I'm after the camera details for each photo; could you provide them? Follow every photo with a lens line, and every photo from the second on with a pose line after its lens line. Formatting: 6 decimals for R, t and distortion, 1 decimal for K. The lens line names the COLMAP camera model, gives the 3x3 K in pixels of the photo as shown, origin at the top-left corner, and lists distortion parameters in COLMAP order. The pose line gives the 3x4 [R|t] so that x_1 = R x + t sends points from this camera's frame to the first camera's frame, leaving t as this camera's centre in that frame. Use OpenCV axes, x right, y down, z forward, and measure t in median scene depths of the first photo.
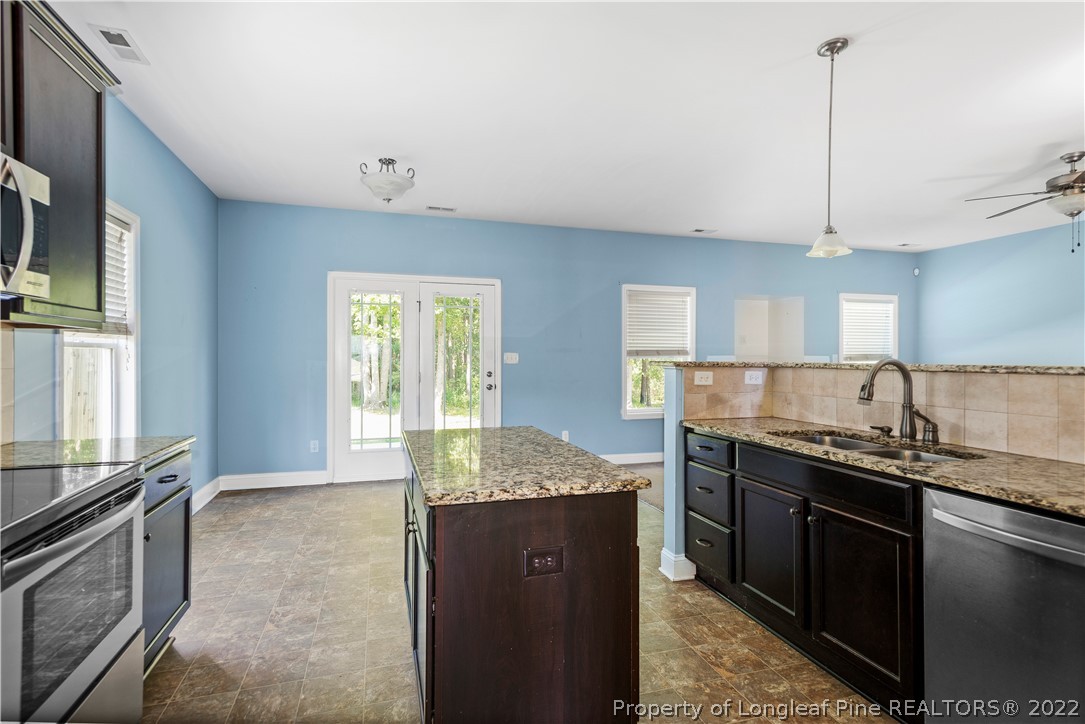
lens RADIAL K [[525.5, 0, 541.4], [0, 525.5, 358.8], [0, 0, 1]] dist [-0.000491, 0.000173]
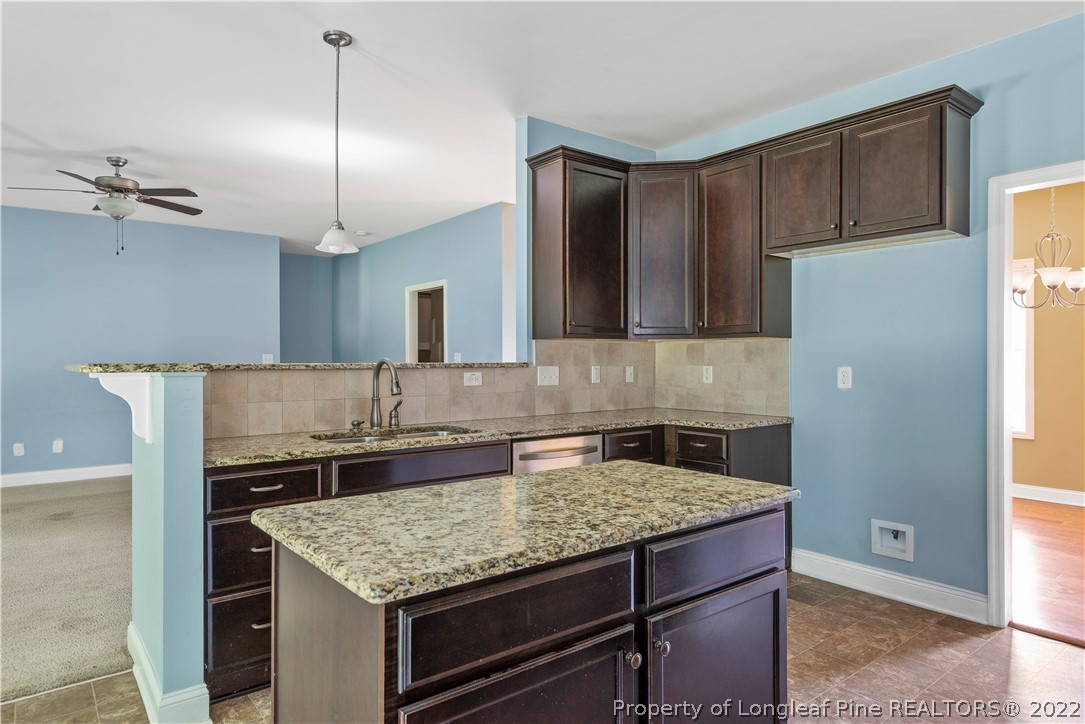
lens RADIAL K [[652.1, 0, 541.8], [0, 652.1, 359.7], [0, 0, 1]] dist [0.005432, 0.002333]
pose [[-0.371244, -0.002975, 0.928531, -0.909461], [0.001136, 0.999993, 0.003658, -0.004464], [-0.928535, 0.002413, -0.371237, 1.354460]]
